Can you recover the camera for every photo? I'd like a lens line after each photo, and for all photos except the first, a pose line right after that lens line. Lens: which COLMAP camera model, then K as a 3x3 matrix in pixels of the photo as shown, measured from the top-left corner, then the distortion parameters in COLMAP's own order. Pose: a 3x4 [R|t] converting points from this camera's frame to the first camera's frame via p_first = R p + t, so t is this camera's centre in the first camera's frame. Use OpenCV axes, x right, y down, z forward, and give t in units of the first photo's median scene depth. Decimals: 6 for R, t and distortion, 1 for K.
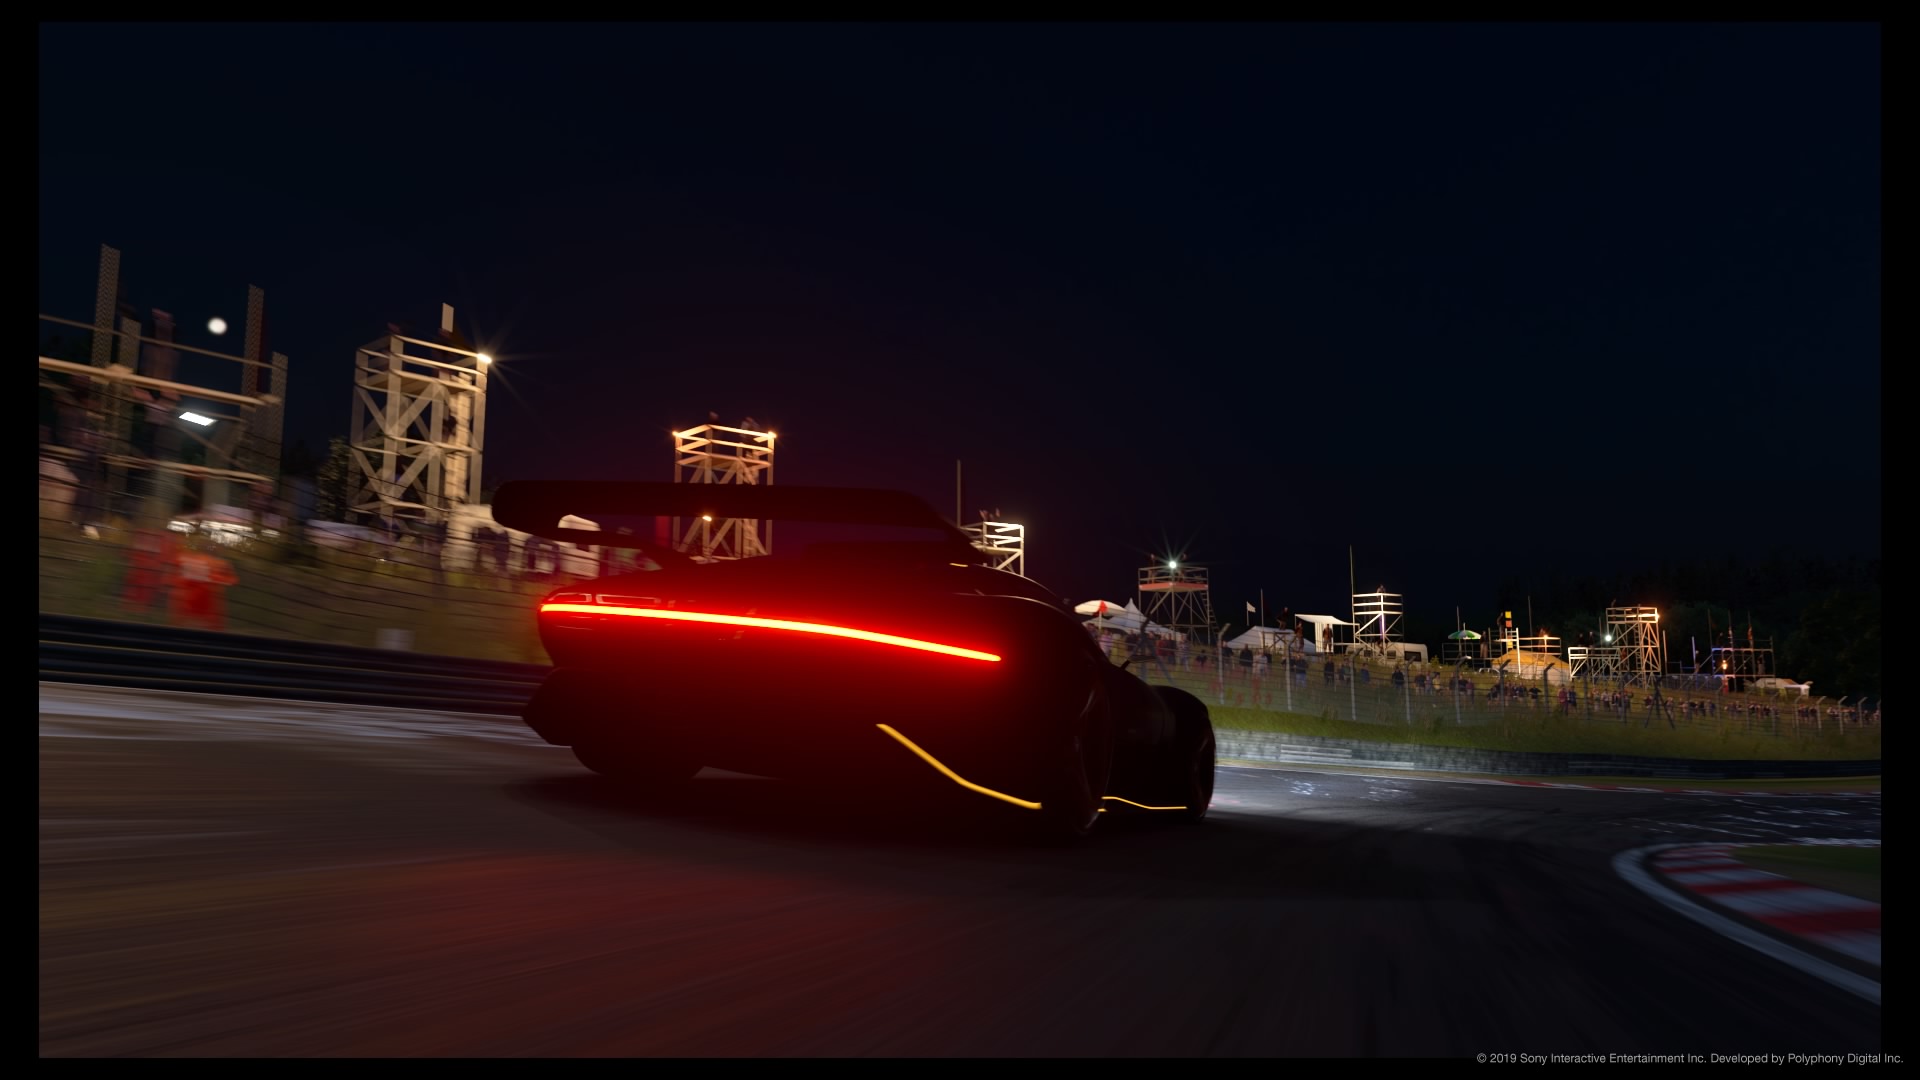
lens RADIAL K [[1110.8, 0, 960.0], [0, 1110.8, 540.0], [0, 0, 1]] dist [-0.001186, 0.000703]
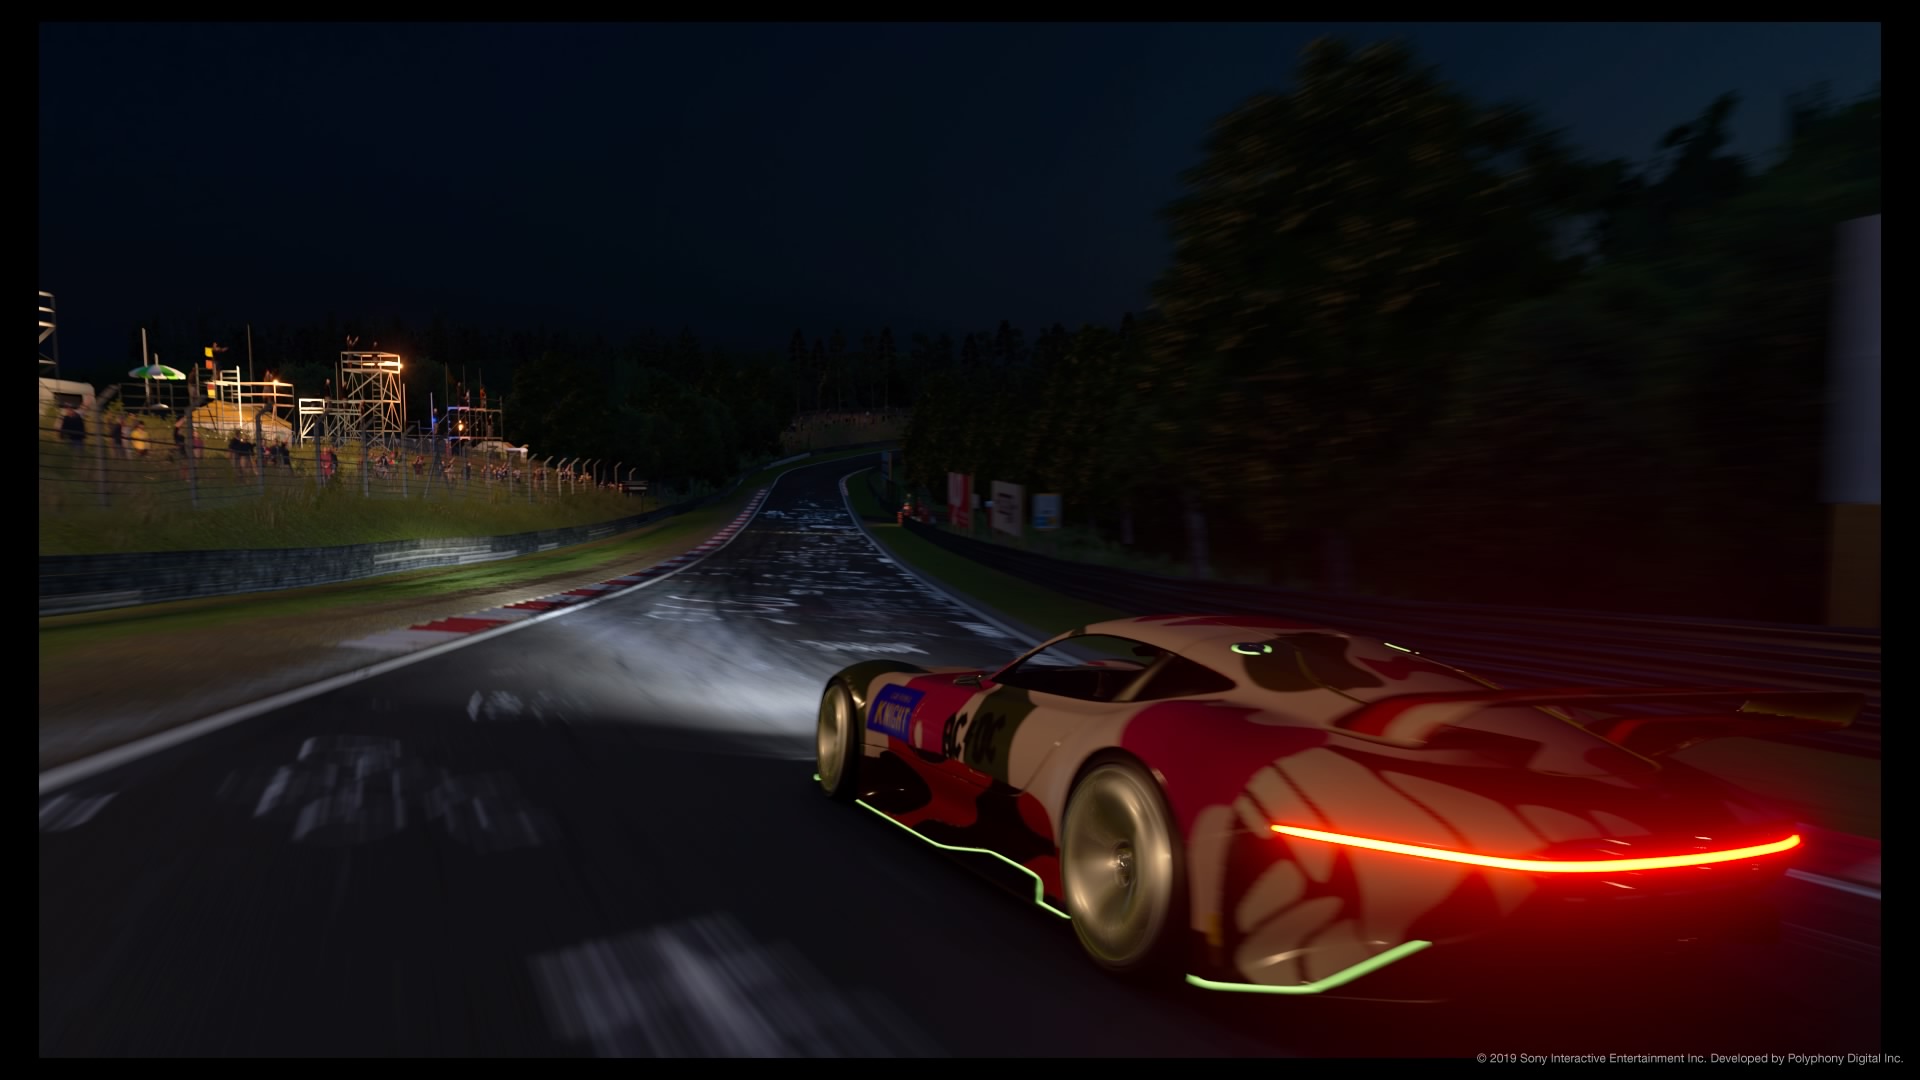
lens RADIAL K [[1141.8, 0, 960.0], [0, 1141.8, 540.0], [0, 0, 1]] dist [0.000073, -0.000364]
pose [[0.473973, -0.074641, 0.877370, 0.083527], [-0.104628, 0.984568, 0.140283, 0.042272], [-0.874301, -0.158288, 0.458849, 0.277412]]
